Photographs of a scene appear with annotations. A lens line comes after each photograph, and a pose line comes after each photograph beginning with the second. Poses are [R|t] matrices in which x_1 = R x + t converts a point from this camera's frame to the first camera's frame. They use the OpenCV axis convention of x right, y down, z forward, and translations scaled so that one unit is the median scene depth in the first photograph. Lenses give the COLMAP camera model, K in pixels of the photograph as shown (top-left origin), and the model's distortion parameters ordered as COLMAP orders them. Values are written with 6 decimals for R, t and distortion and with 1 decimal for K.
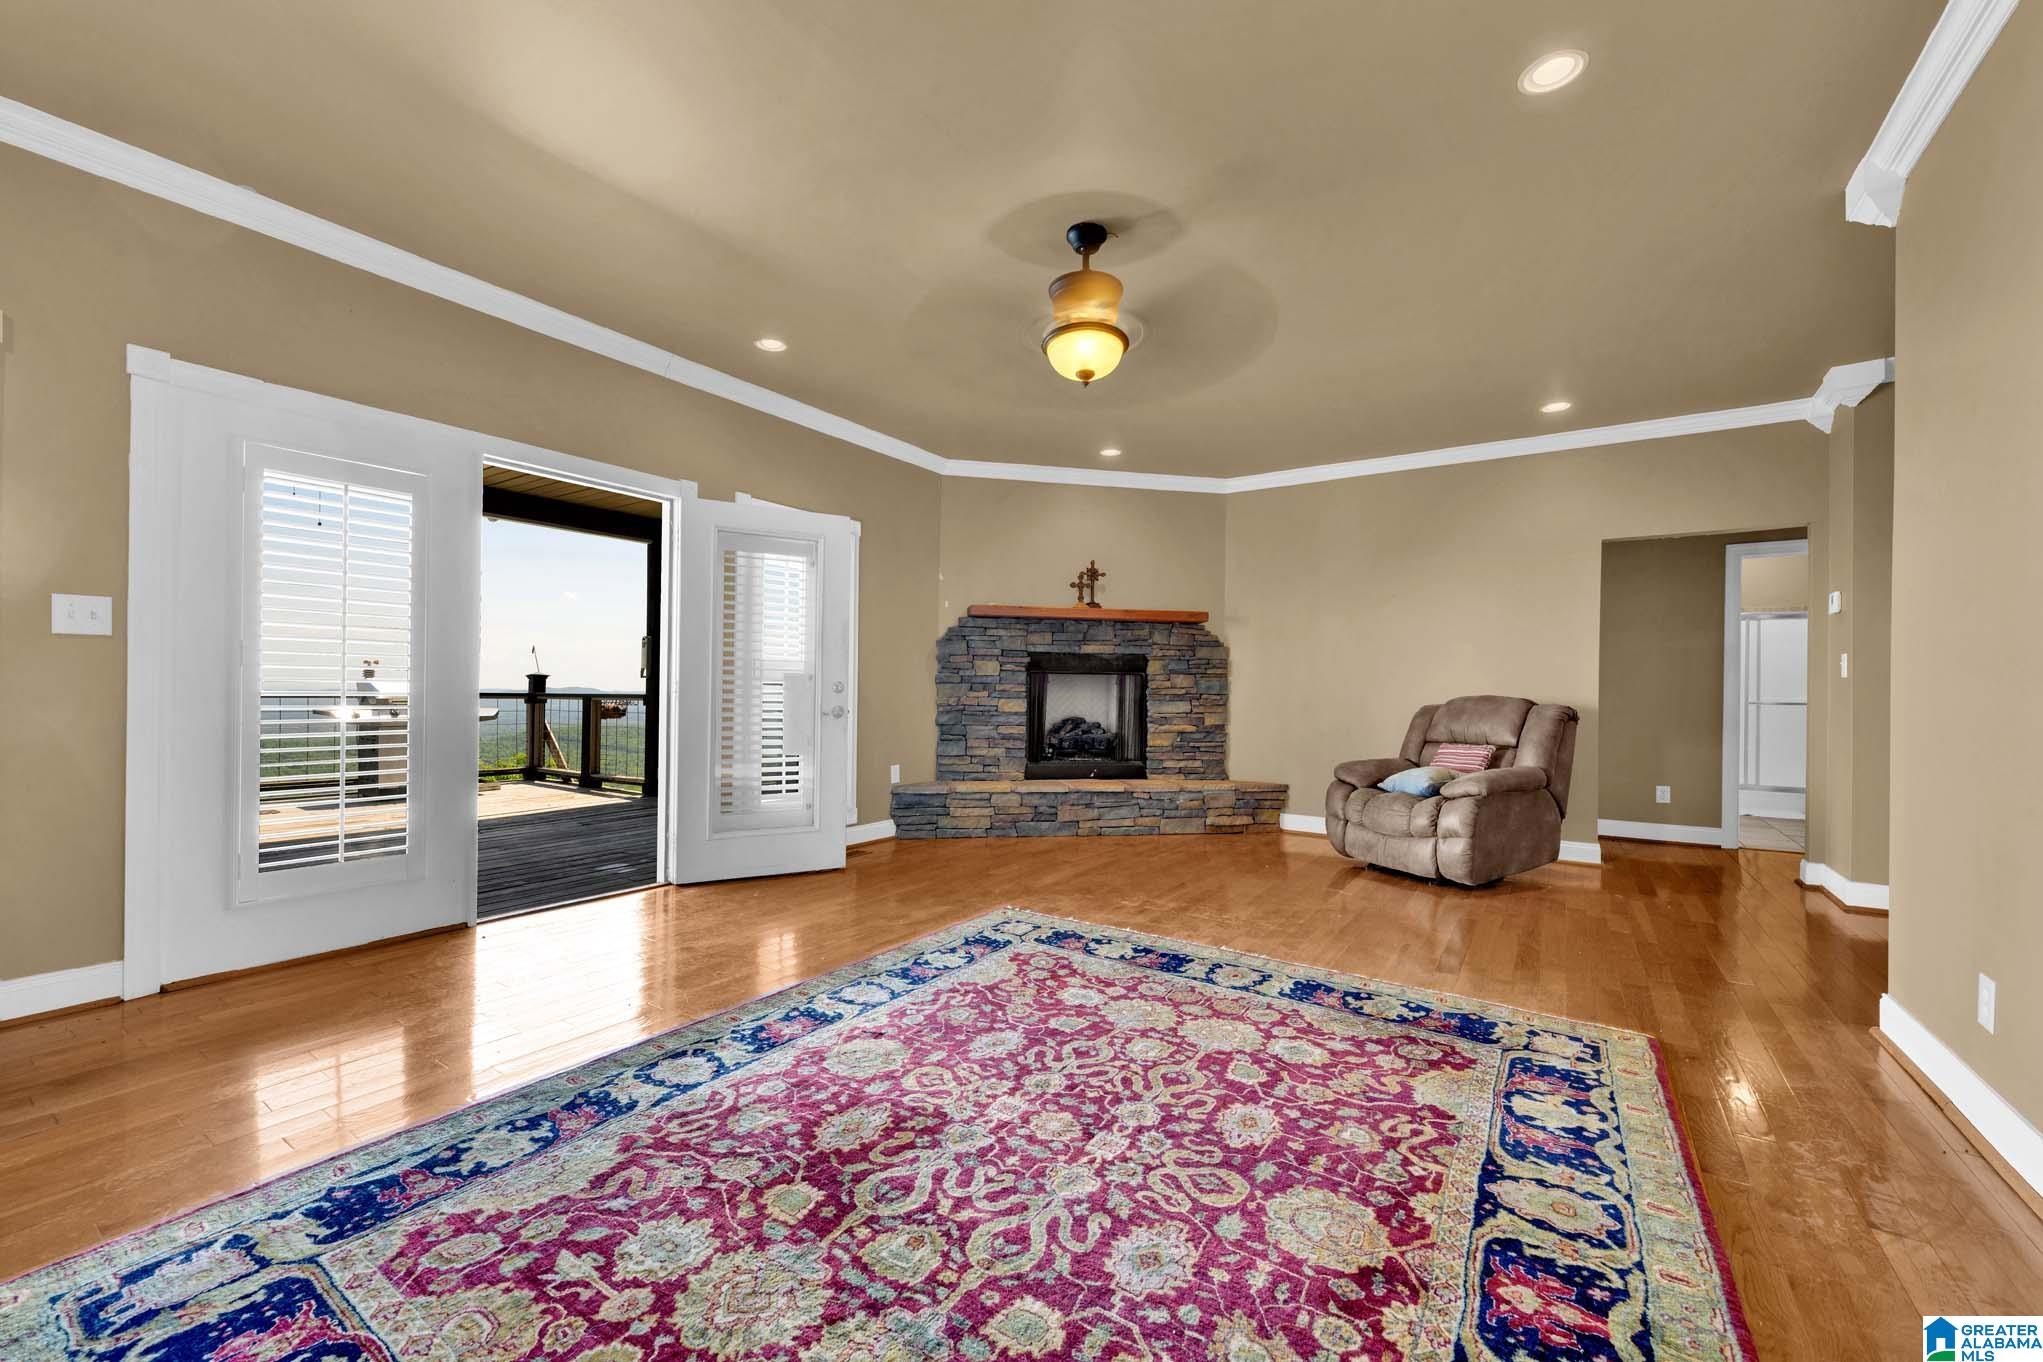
lens RADIAL K [[802.1, 0, 1020.5], [0, 802.1, 684.7], [0, 0, 1]] dist [0.001326, 0.000097]
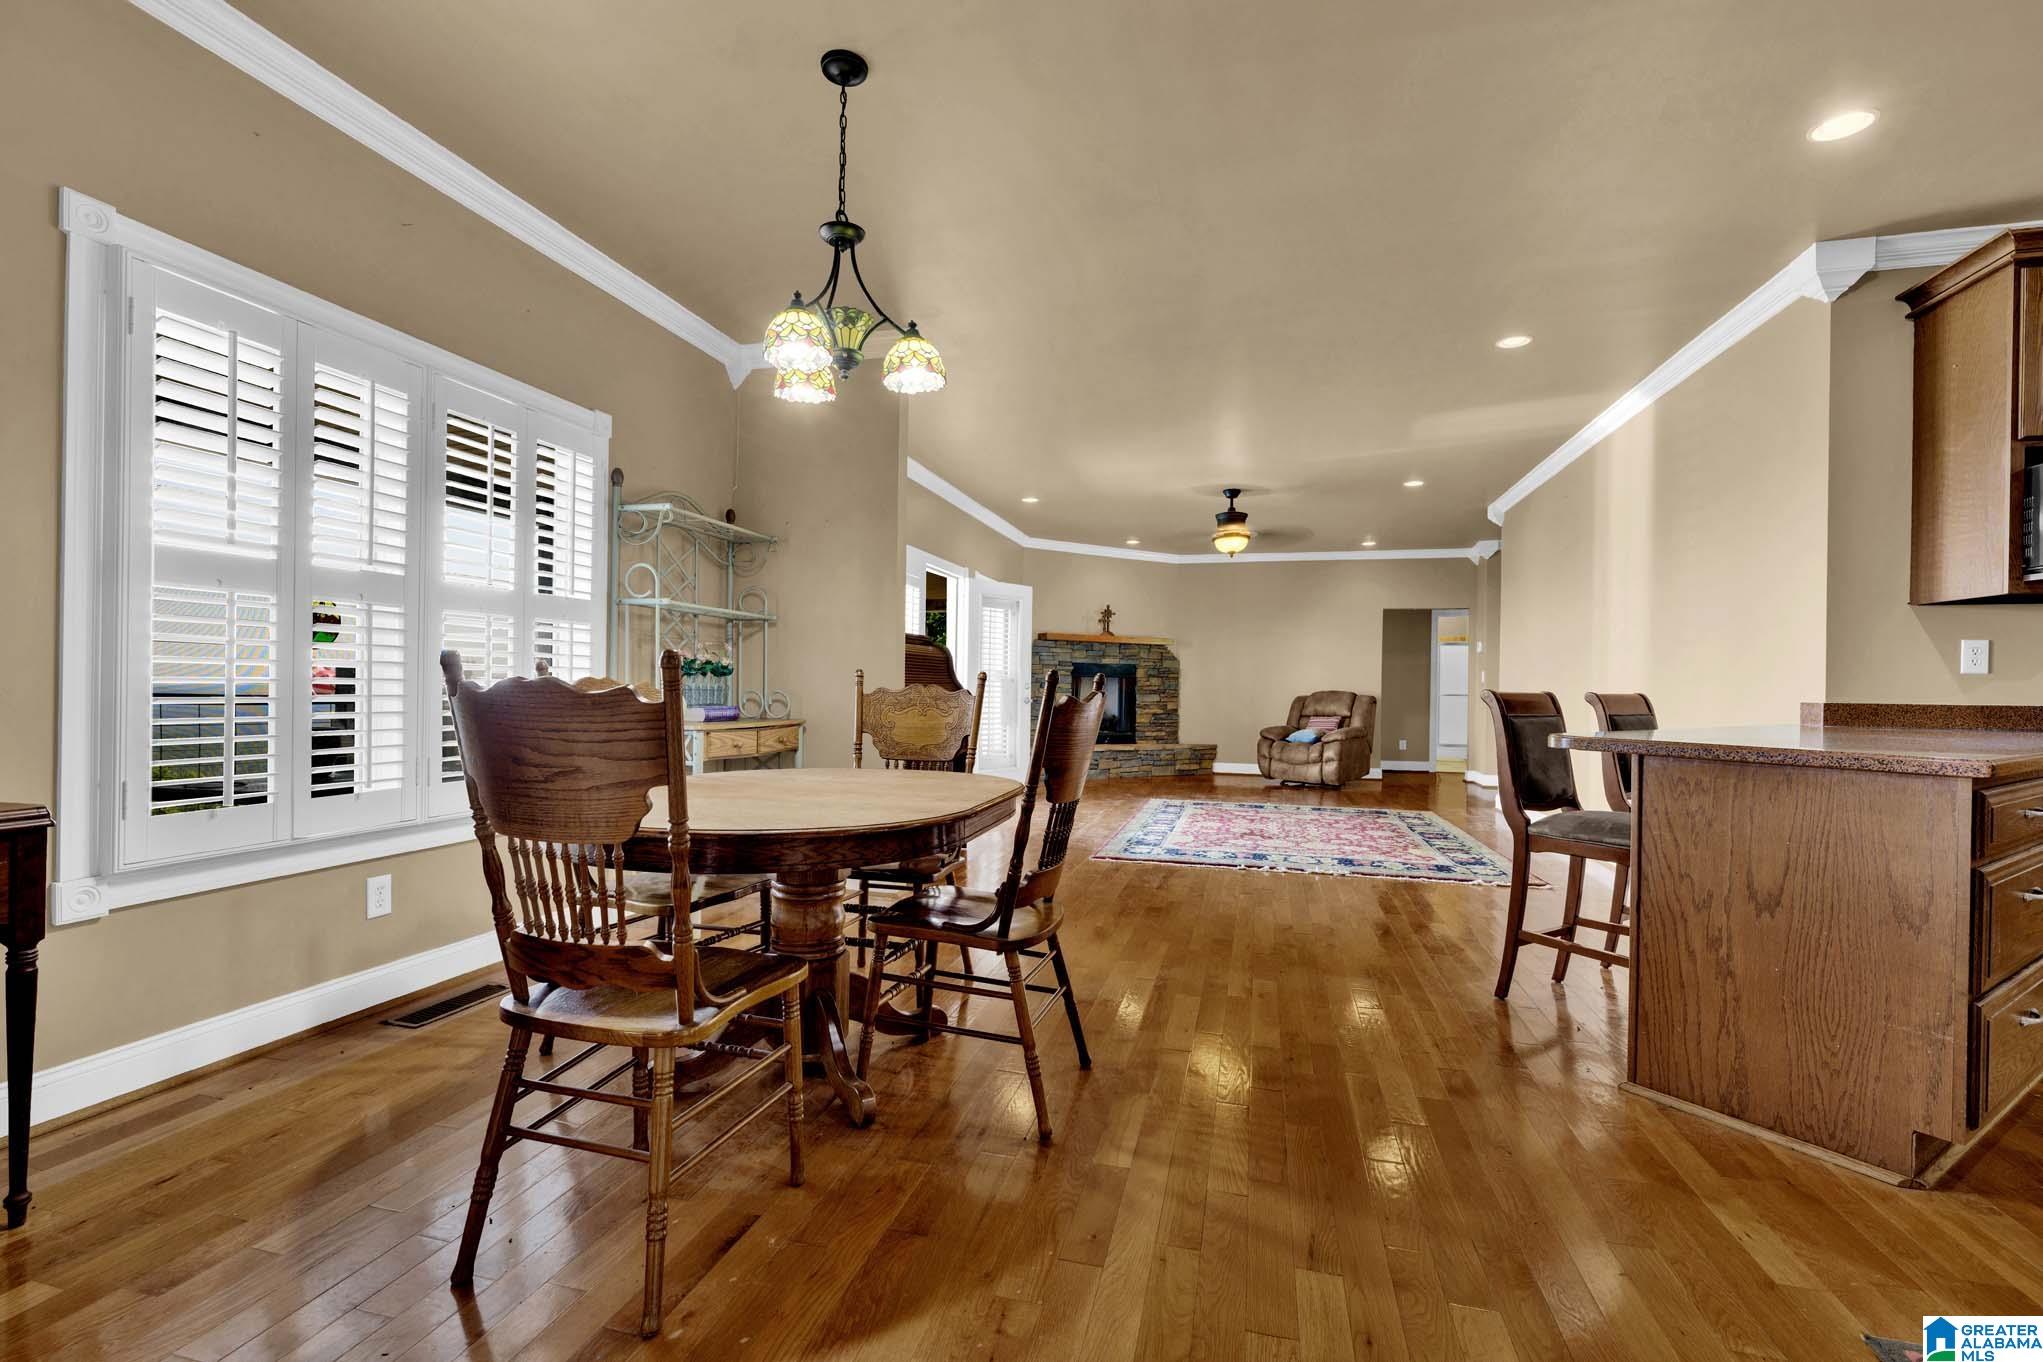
lens RADIAL K [[890.4, 0, 1019.0], [0, 890.4, 685.2], [0, 0, 1]] dist [0.000044, 0.000004]
pose [[0.945668, 0.001675, 0.325129, -0.689712], [-0.003936, 0.999972, 0.006297, -0.008401], [-0.325110, -0.007234, 0.945649, -0.636024]]
